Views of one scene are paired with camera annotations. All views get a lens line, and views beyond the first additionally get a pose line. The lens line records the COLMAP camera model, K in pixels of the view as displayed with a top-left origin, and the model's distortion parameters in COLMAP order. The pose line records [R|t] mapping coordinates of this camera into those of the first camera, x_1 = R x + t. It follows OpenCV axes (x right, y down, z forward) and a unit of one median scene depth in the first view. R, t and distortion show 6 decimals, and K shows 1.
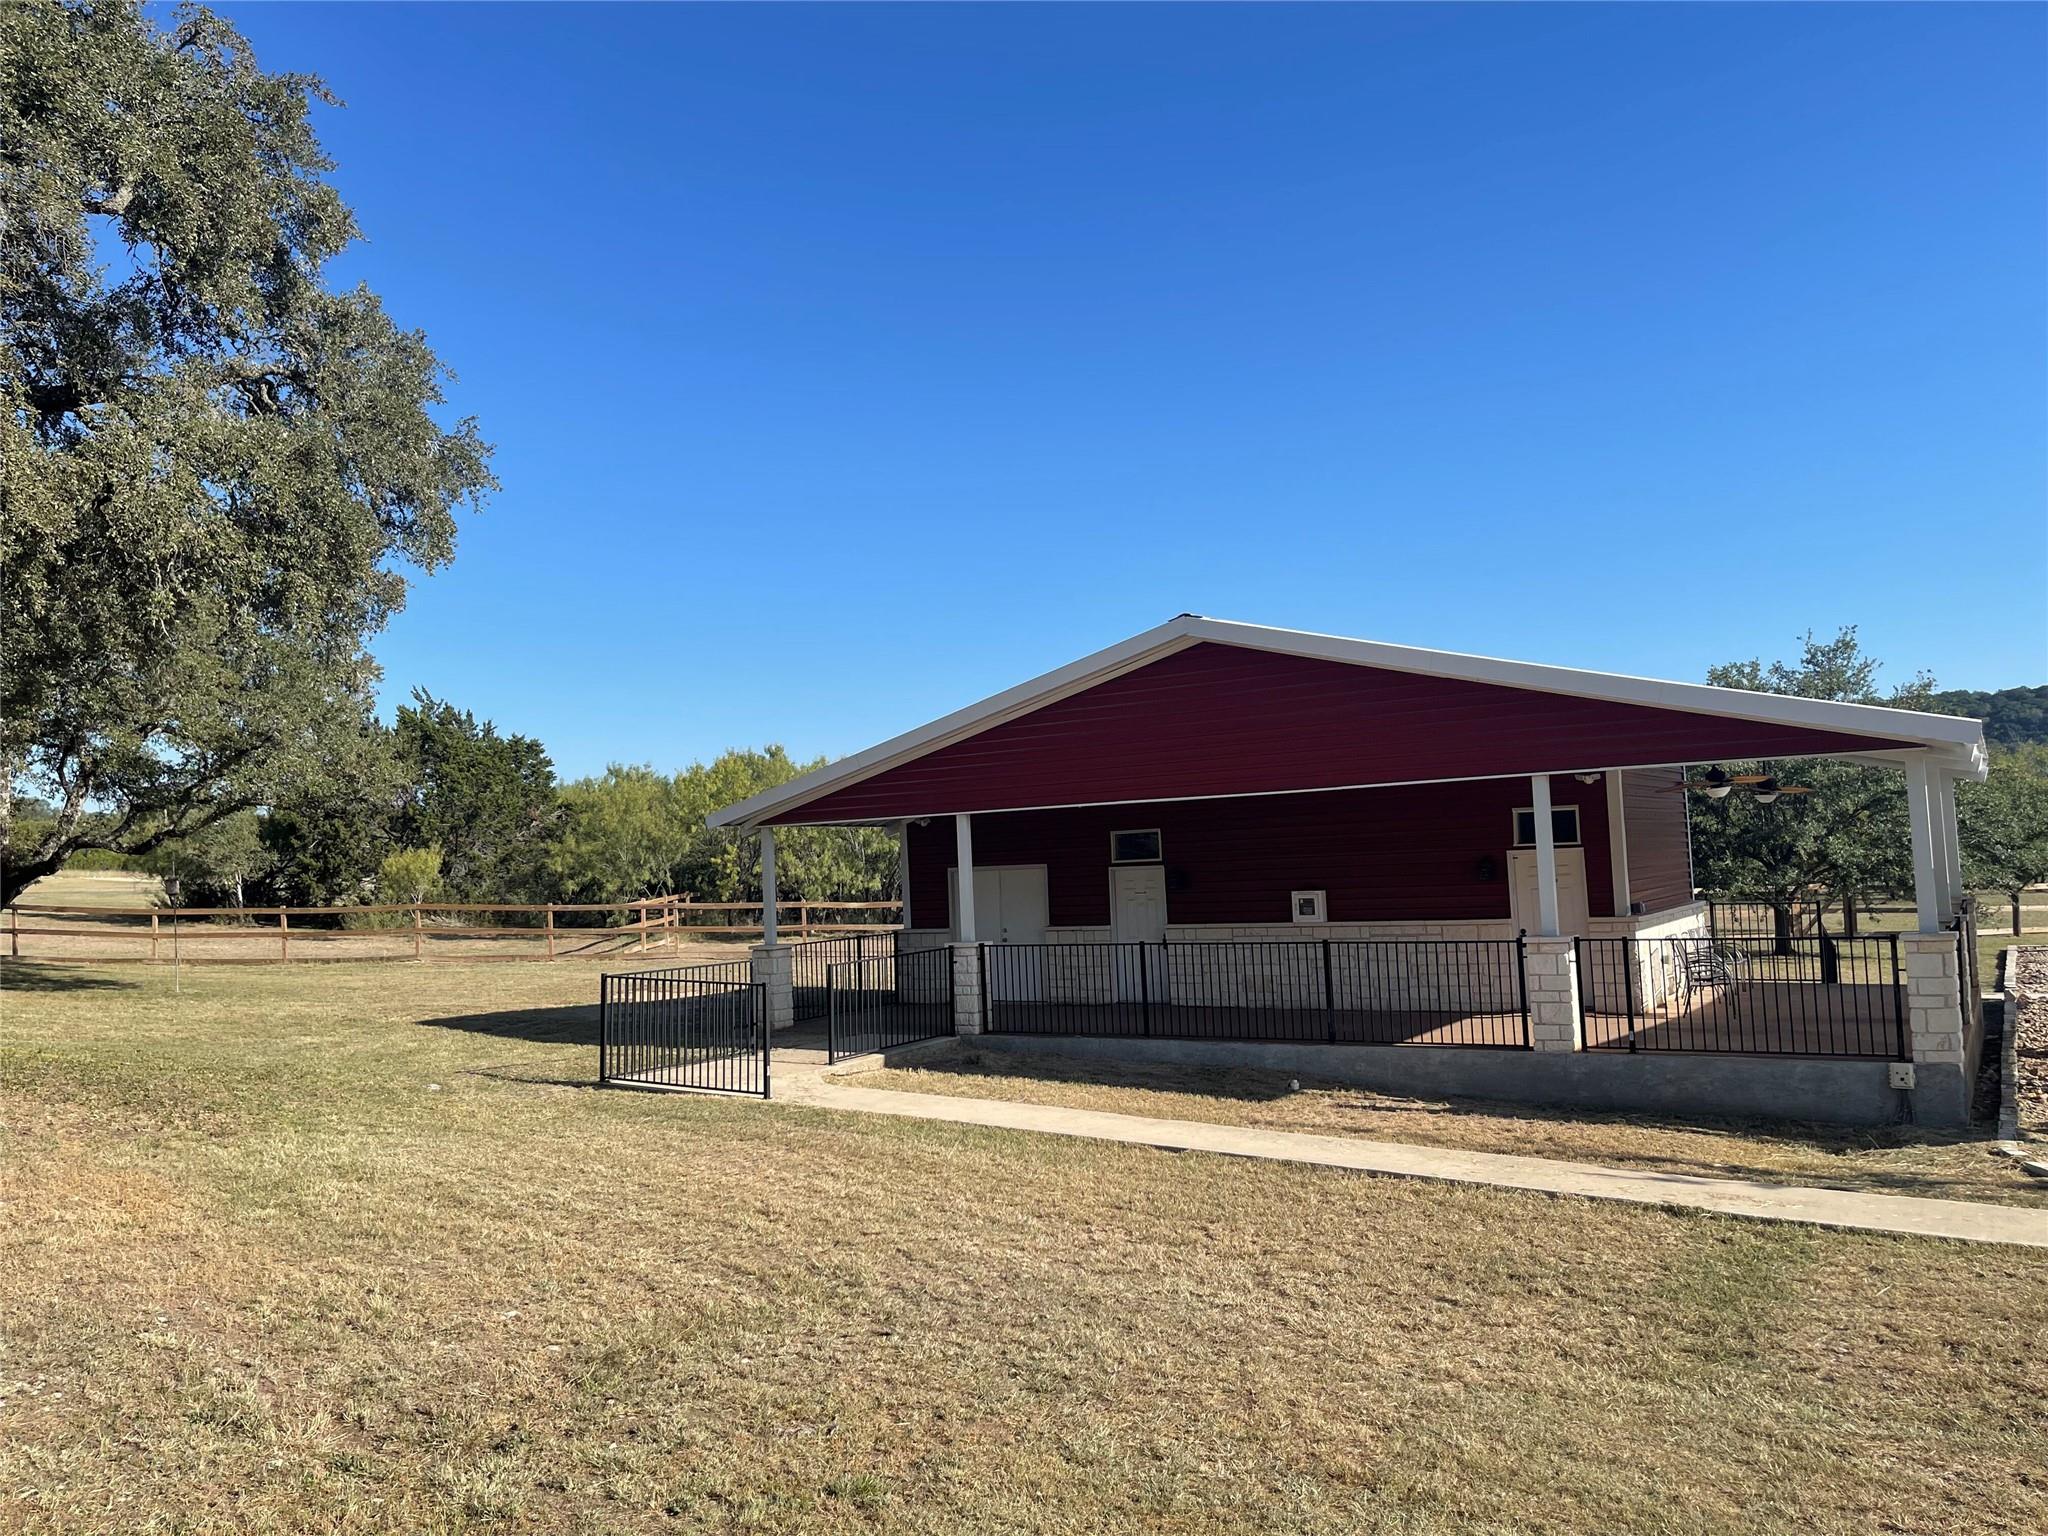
lens RADIAL K [[1586.4, 0, 1024.0], [0, 1586.4, 768.0], [0, 0, 1]] dist [0.109078, -0.139126]
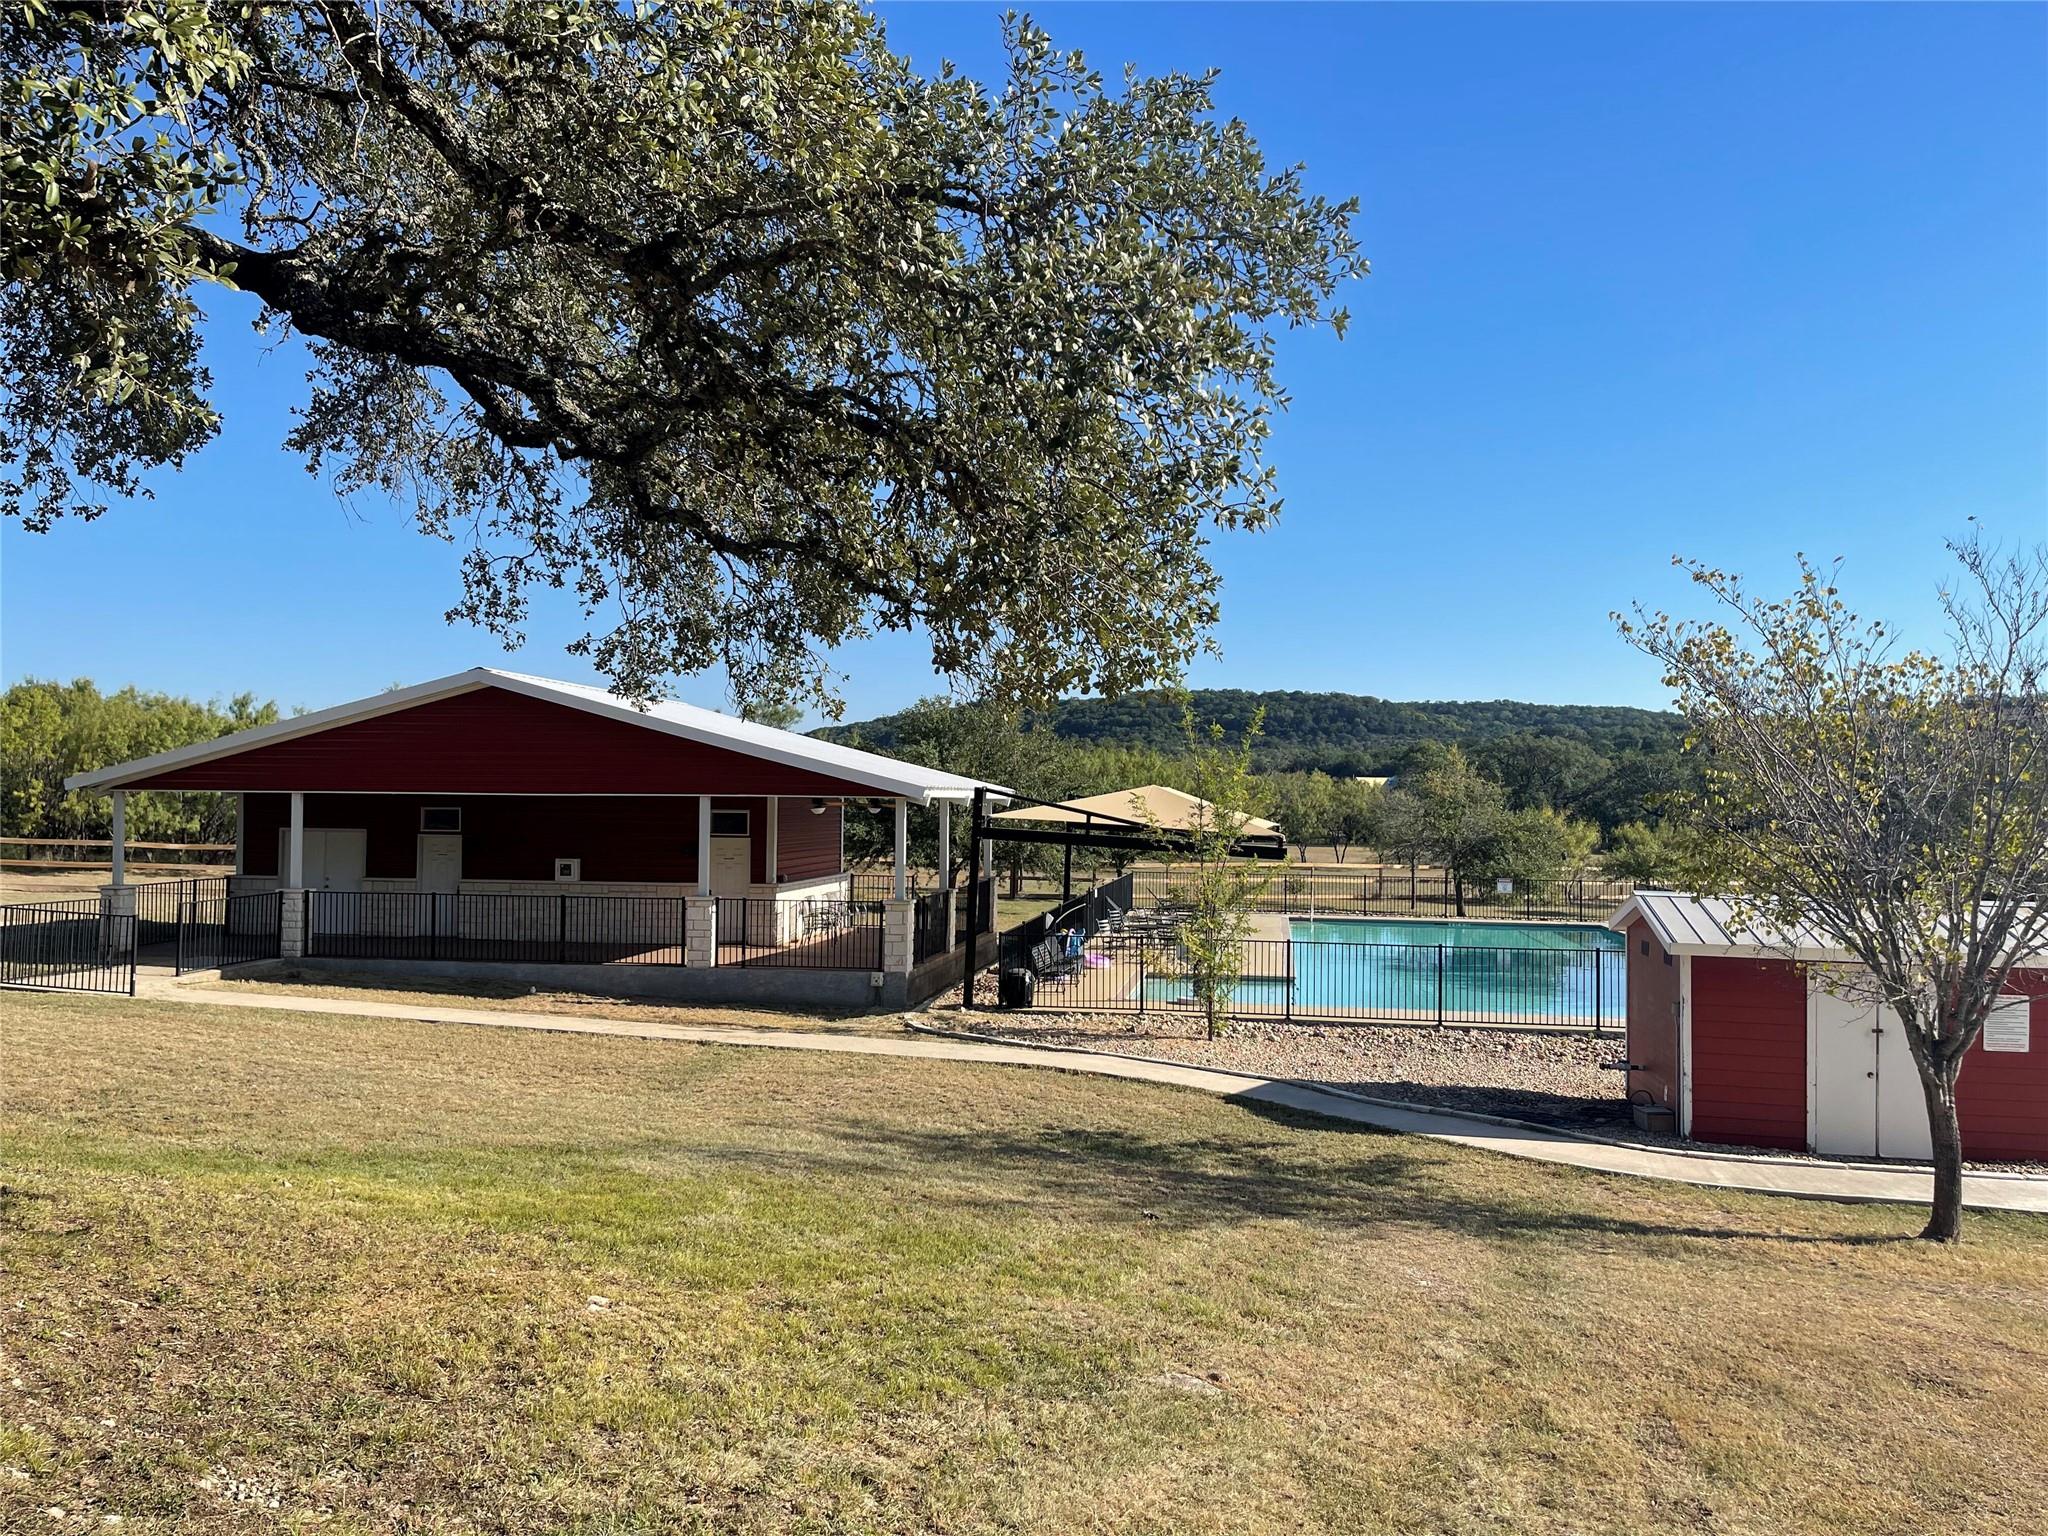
lens RADIAL K [[1586.4, 0, 1024.0], [0, 1586.4, 768.0], [0, 0, 1]] dist [0.109078, -0.139126]
pose [[0.921938, 0.062287, 0.382296, 0.004736], [-0.074954, 0.997019, 0.018314, -0.065782], [-0.380016, -0.045539, 0.923858, -0.508253]]
